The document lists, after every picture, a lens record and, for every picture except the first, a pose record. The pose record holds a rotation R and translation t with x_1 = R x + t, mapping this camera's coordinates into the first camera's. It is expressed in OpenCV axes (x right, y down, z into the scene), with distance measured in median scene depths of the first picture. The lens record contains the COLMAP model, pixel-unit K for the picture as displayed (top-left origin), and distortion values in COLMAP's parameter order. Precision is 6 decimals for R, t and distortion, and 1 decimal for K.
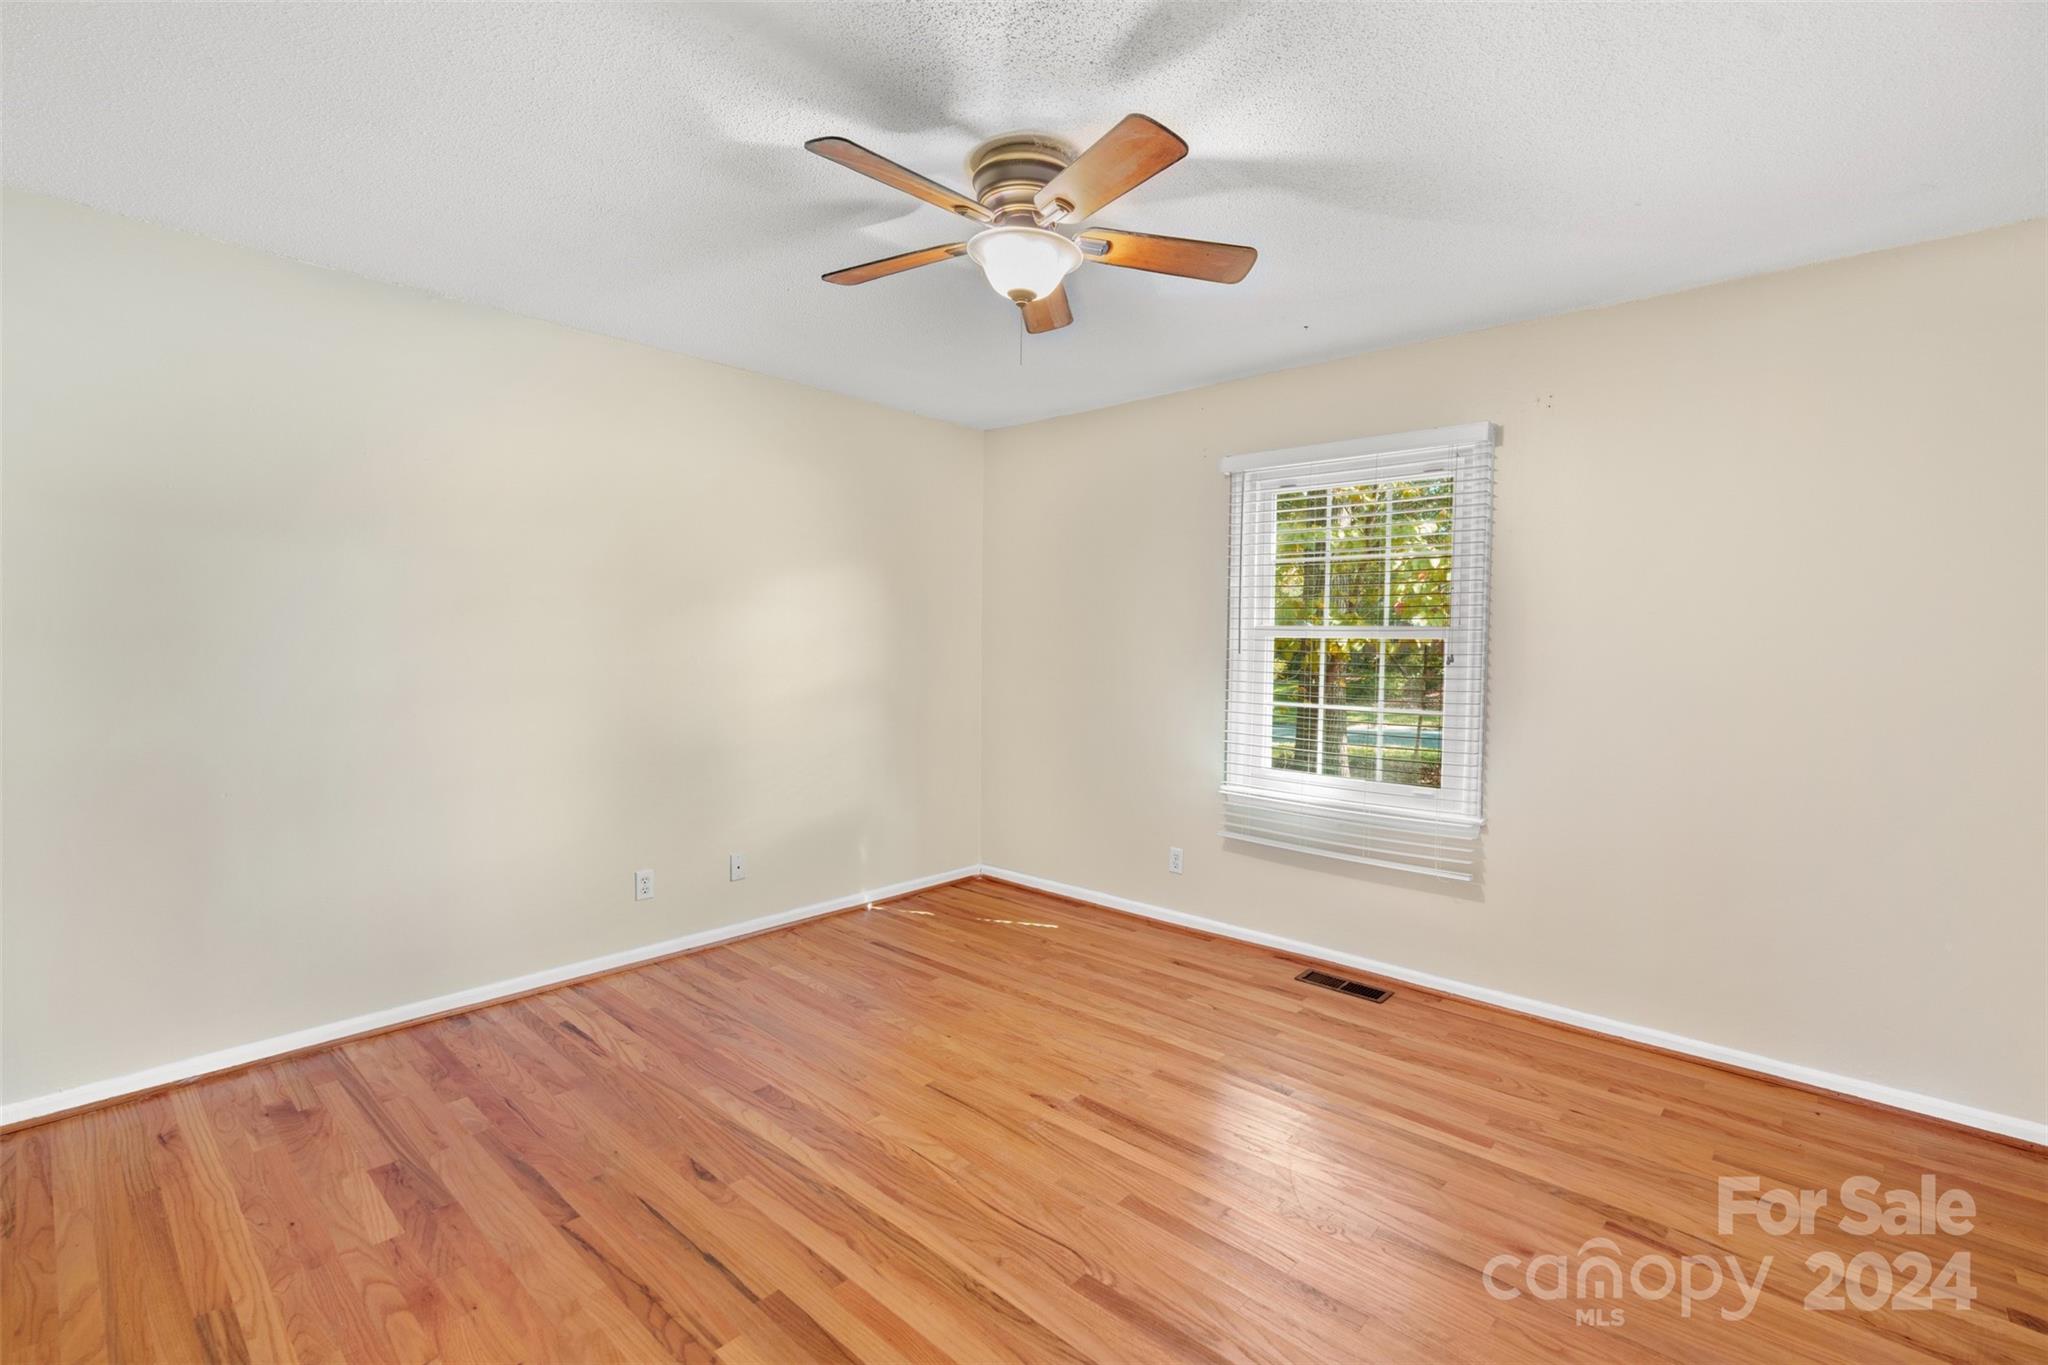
lens RADIAL K [[911.1, 0, 1017.1], [0, 911.1, 674.9], [0, 0, 1]] dist [-0.001818, -0.000286]
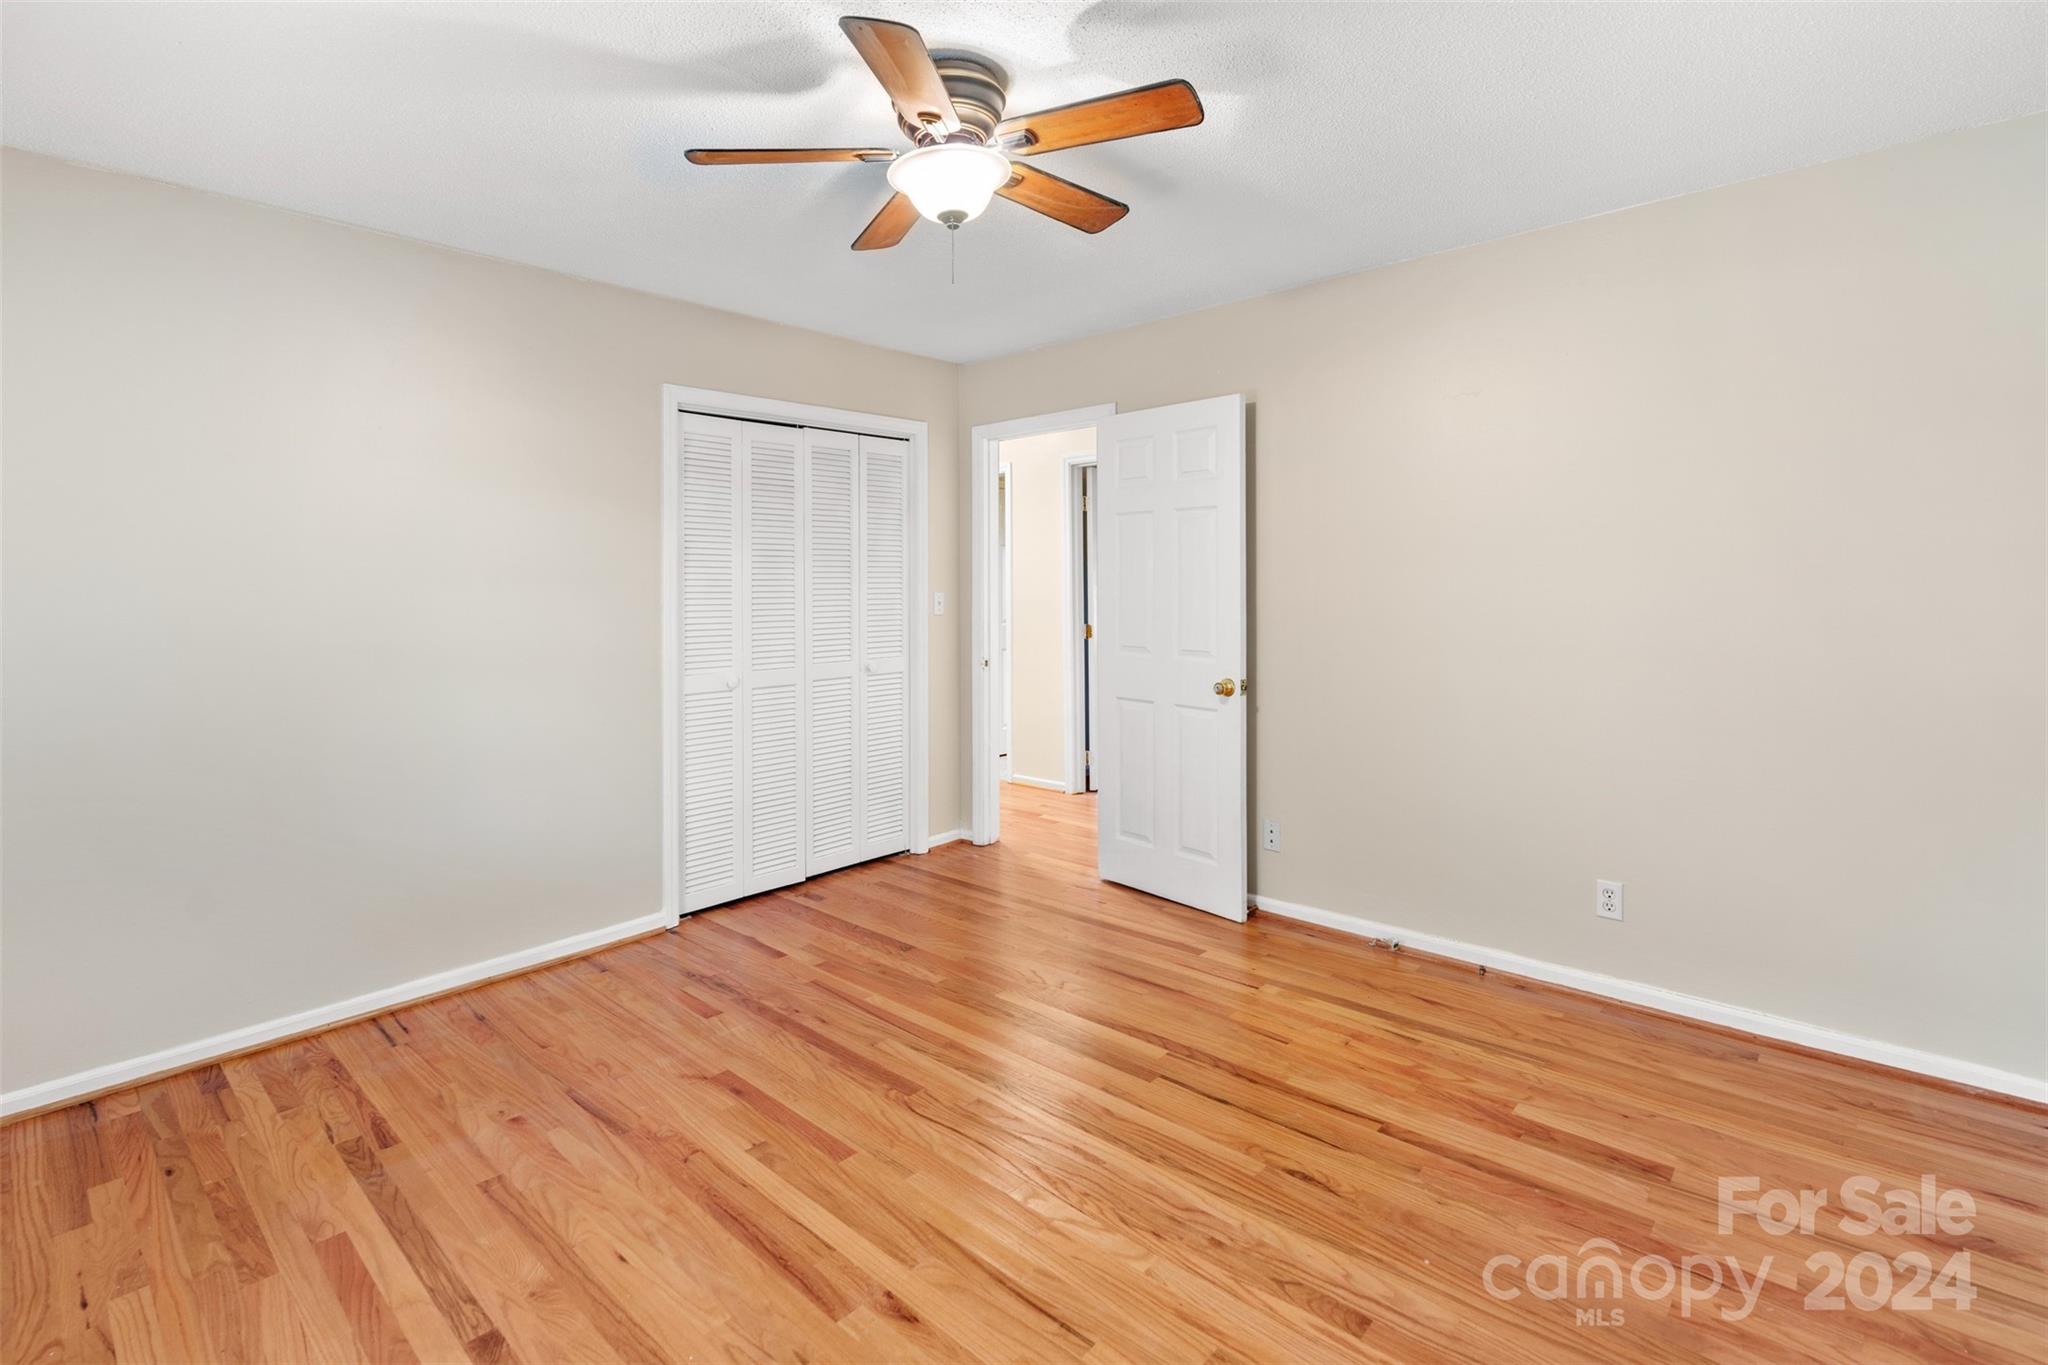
lens RADIAL K [[911.1, 0, 1017.1], [0, 911.1, 674.9], [0, 0, 1]] dist [-0.001818, -0.000286]
pose [[-0.999995, -0.001569, 0.002915, -0.065711], [-0.001153, 0.990481, 0.137648, -0.067979], [-0.003103, 0.137644, -0.990477, 1.919446]]
